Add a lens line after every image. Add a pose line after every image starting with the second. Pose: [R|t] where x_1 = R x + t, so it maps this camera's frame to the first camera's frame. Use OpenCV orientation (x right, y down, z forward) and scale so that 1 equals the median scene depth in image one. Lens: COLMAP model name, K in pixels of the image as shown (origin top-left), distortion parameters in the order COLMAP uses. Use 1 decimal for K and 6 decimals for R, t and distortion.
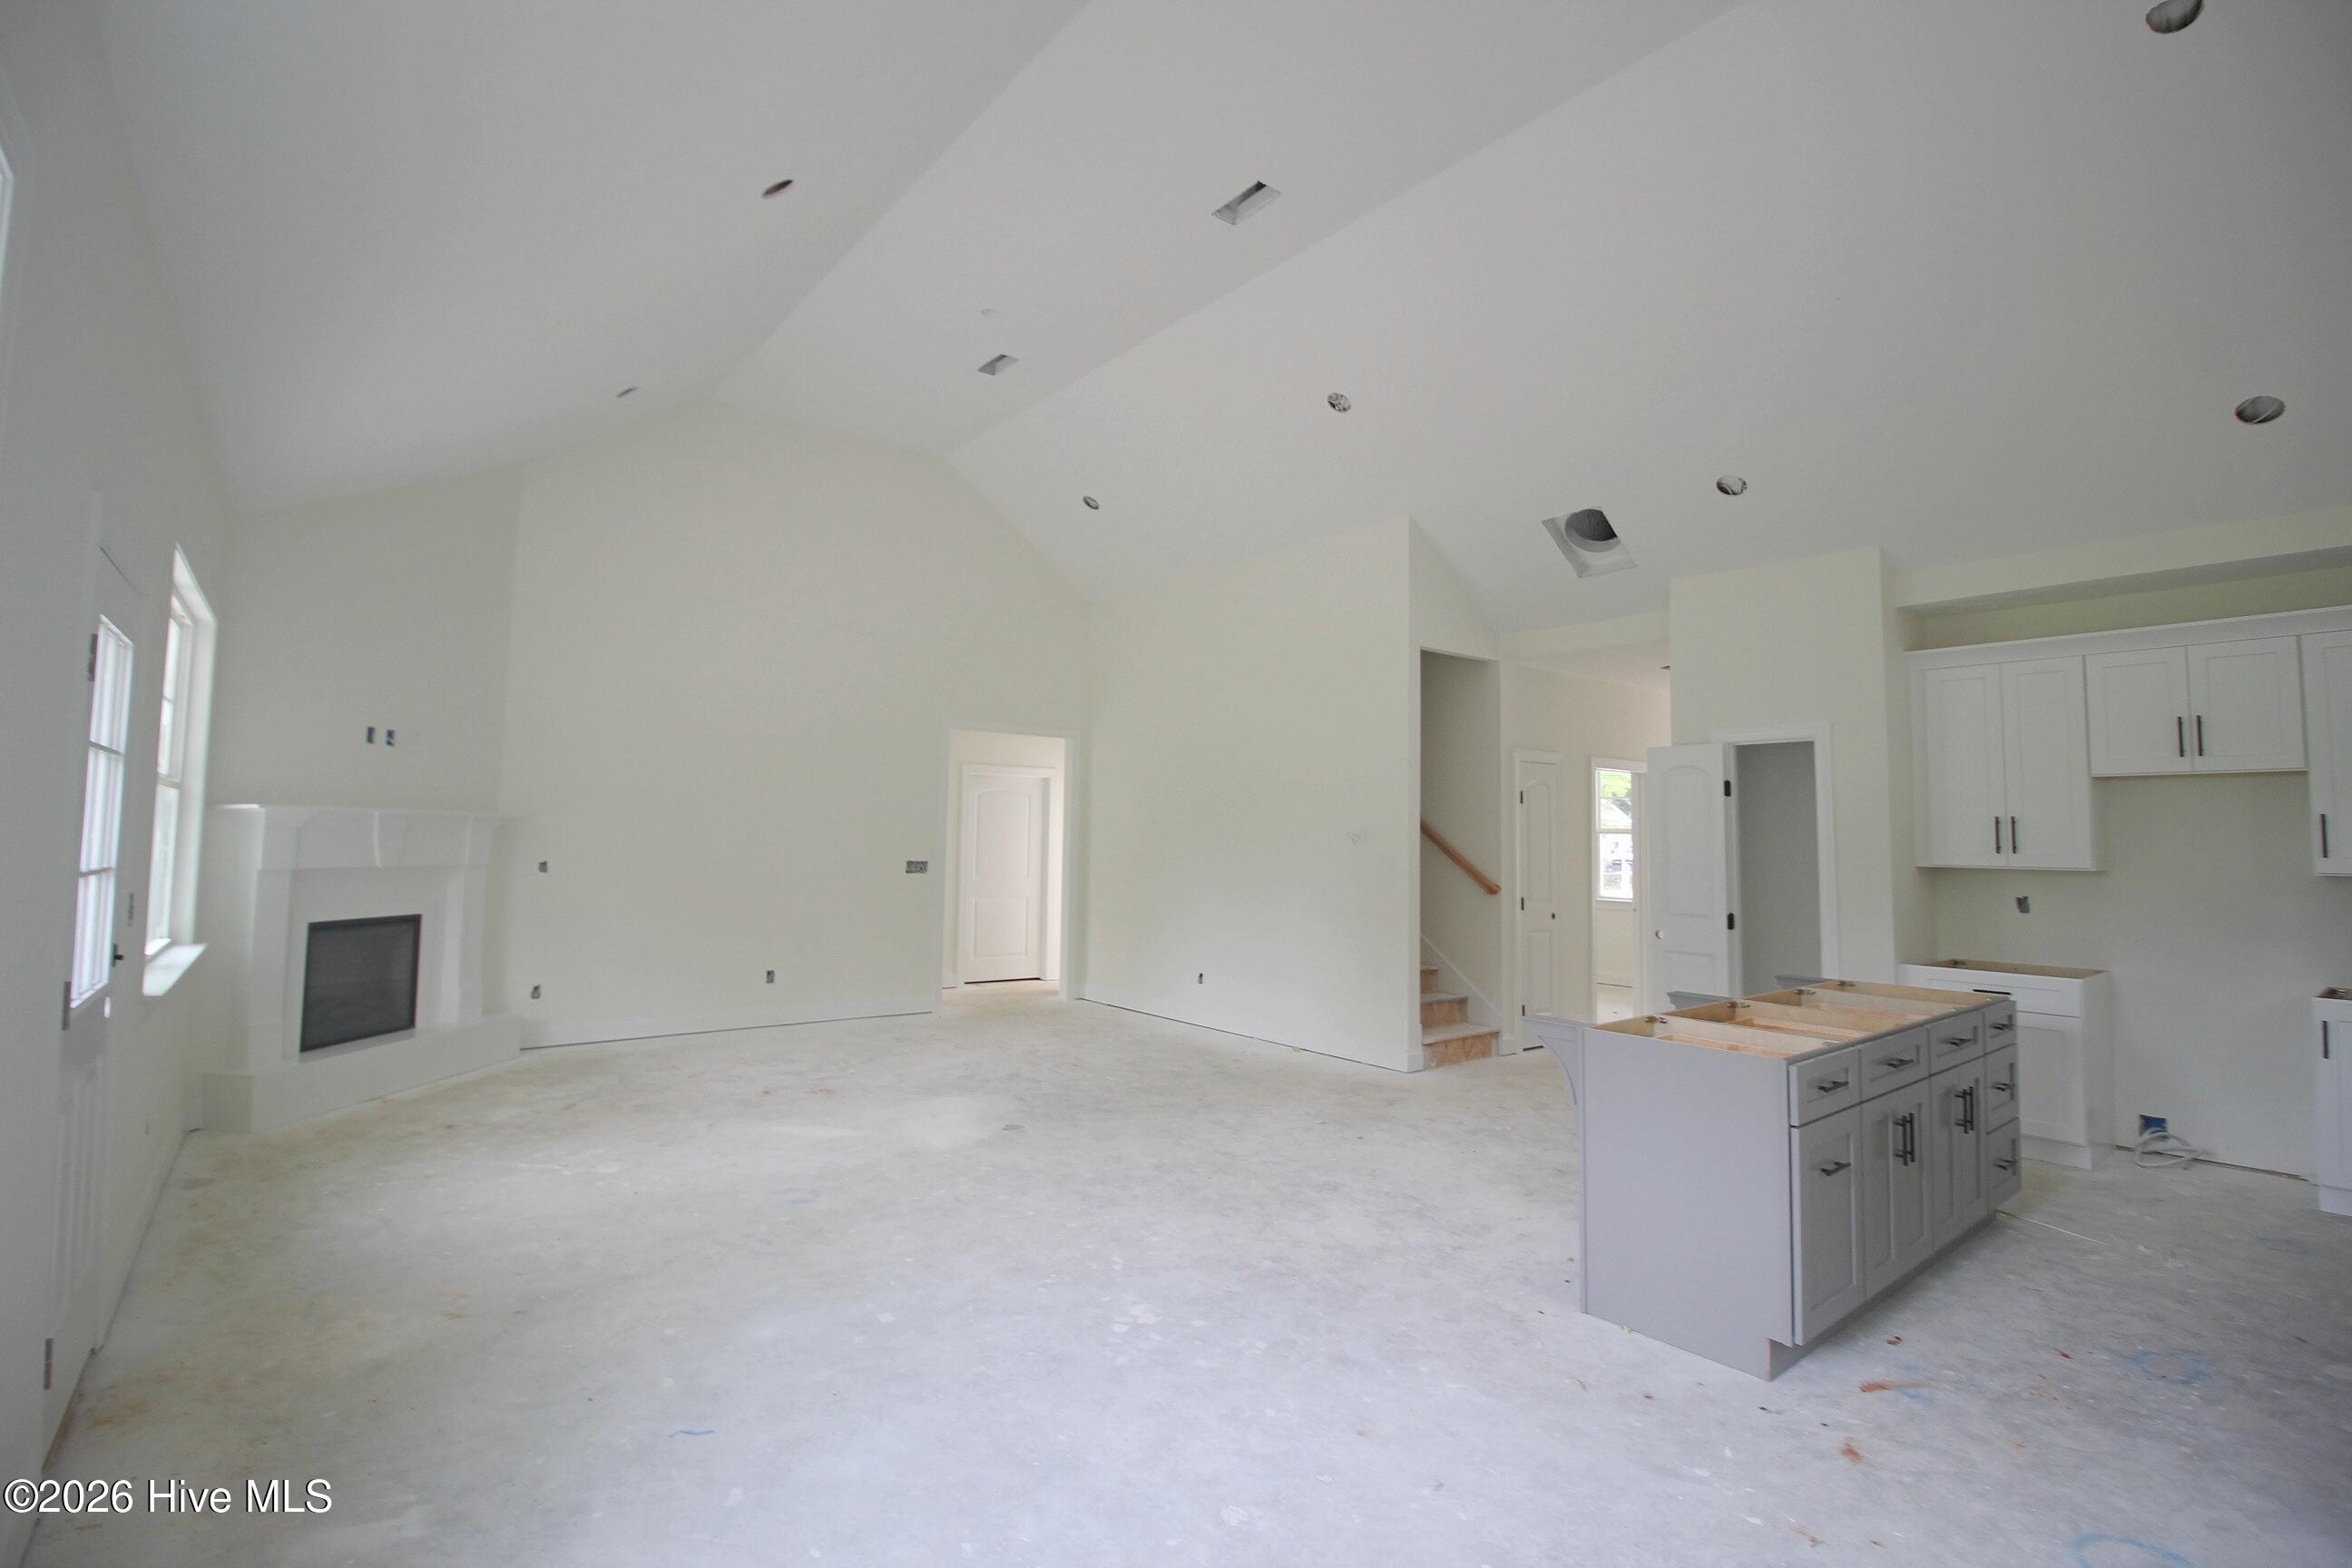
lens RADIAL K [[1074.7, 0, 1158.9], [0, 1074.7, 774.0], [0, 0, 1]] dist [-0.006651, -0.001518]
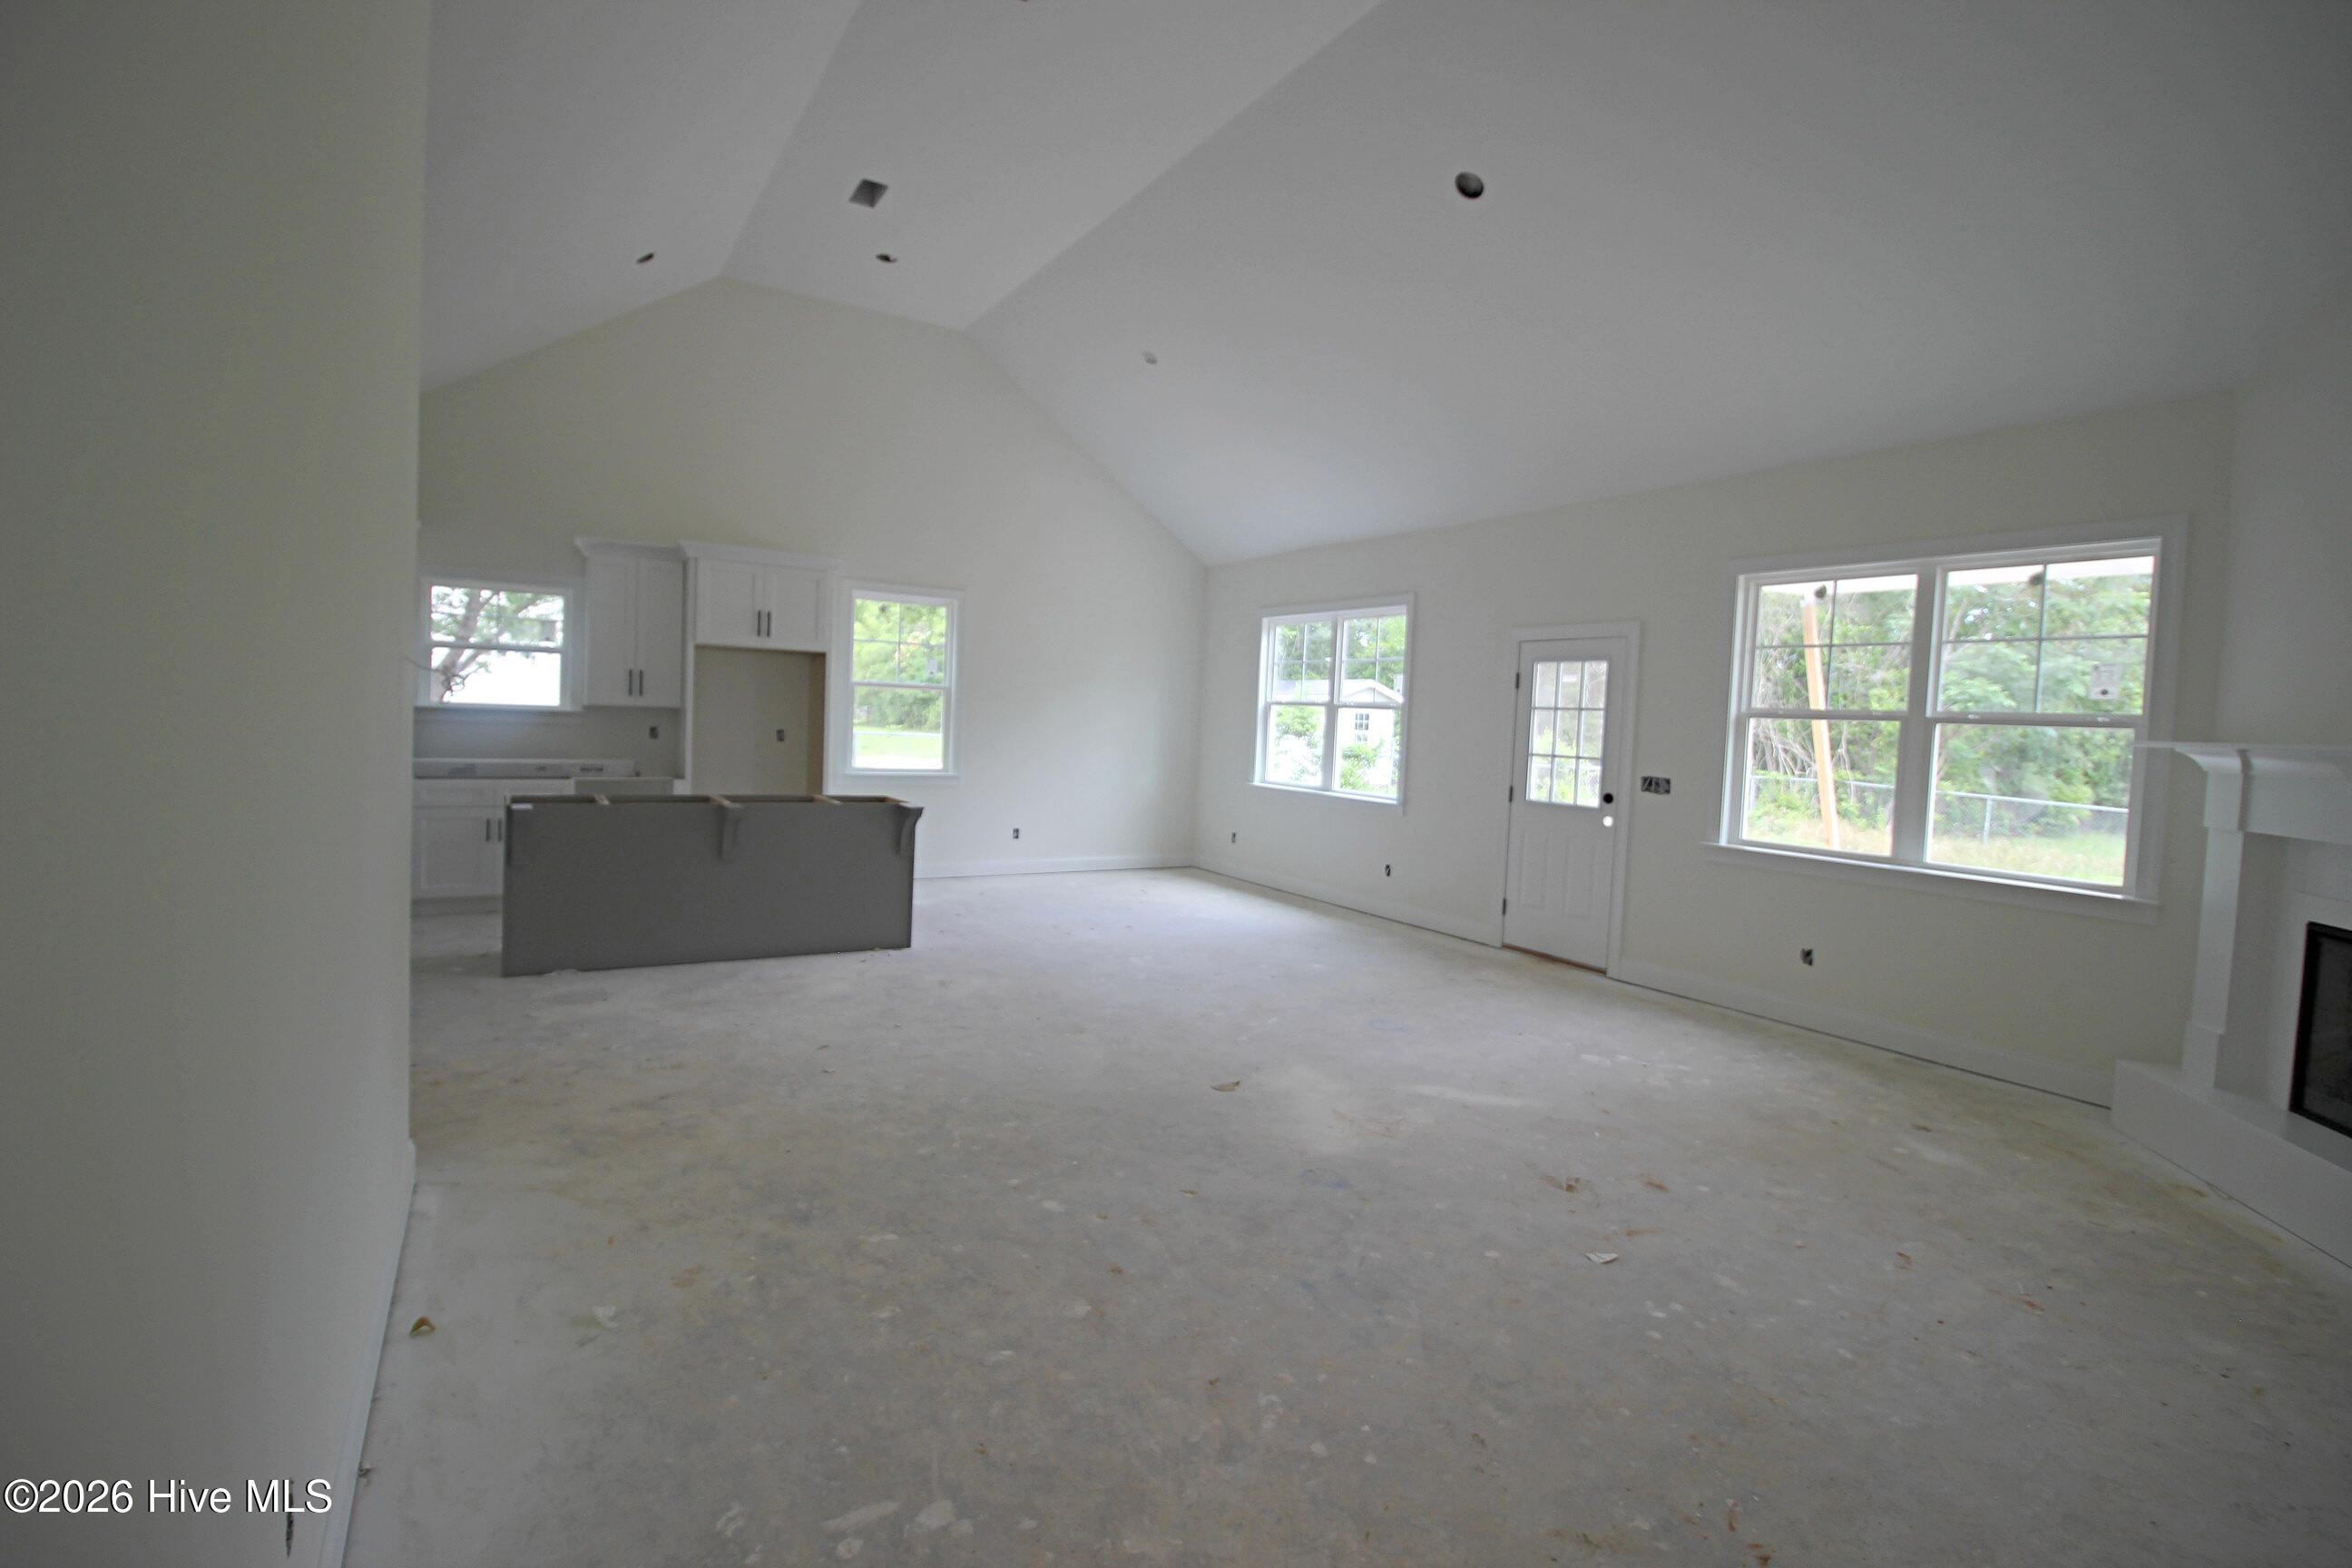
lens RADIAL K [[1074.7, 0, 1144.2], [0, 1074.7, 765.6], [0, 0, 1]] dist [-0.006651, -0.001518]
pose [[-0.990071, -0.067057, 0.123542, -0.153500], [-0.069886, 0.997380, -0.018707, 0.101180], [-0.121964, -0.027155, -0.992163, 1.667295]]
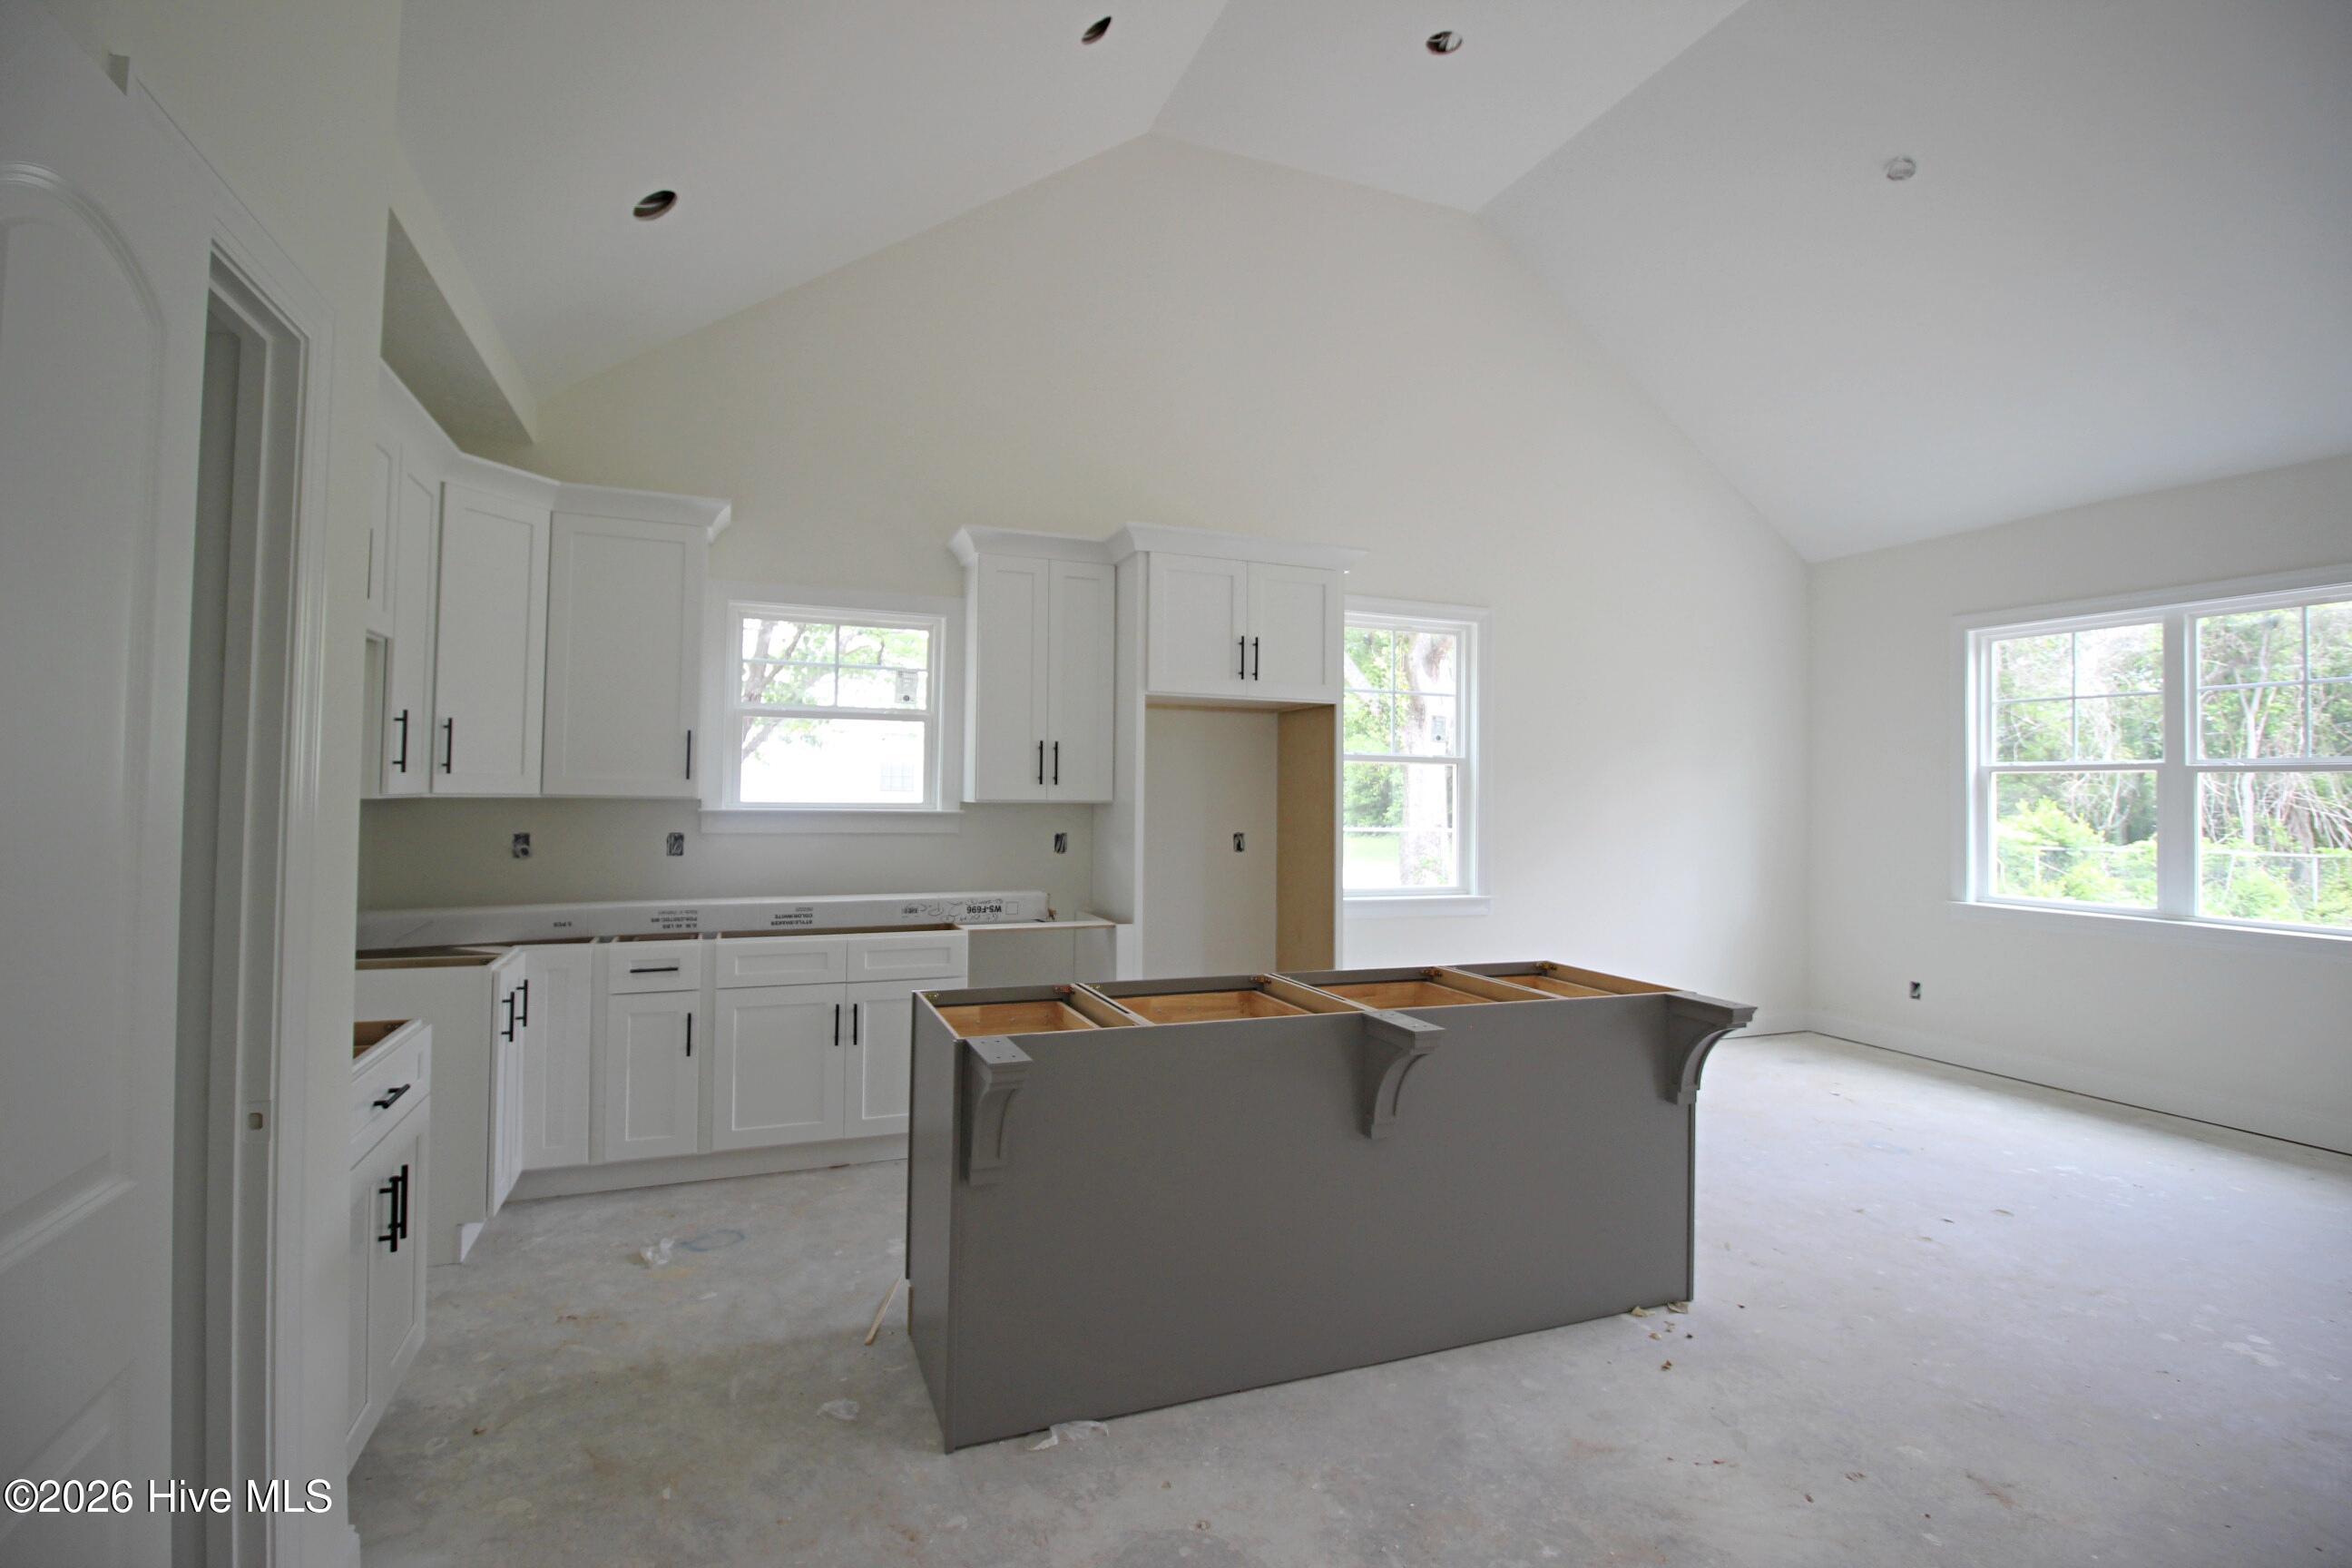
lens RADIAL K [[1074.7, 0, 1159.2], [0, 1074.7, 769.3], [0, 0, 1]] dist [-0.006651, -0.001518]
pose [[-0.956112, -0.027437, 0.291715, 0.314728], [-0.053263, 0.995293, -0.080964, 0.083455], [-0.288121, -0.092948, -0.953072, 1.182687]]
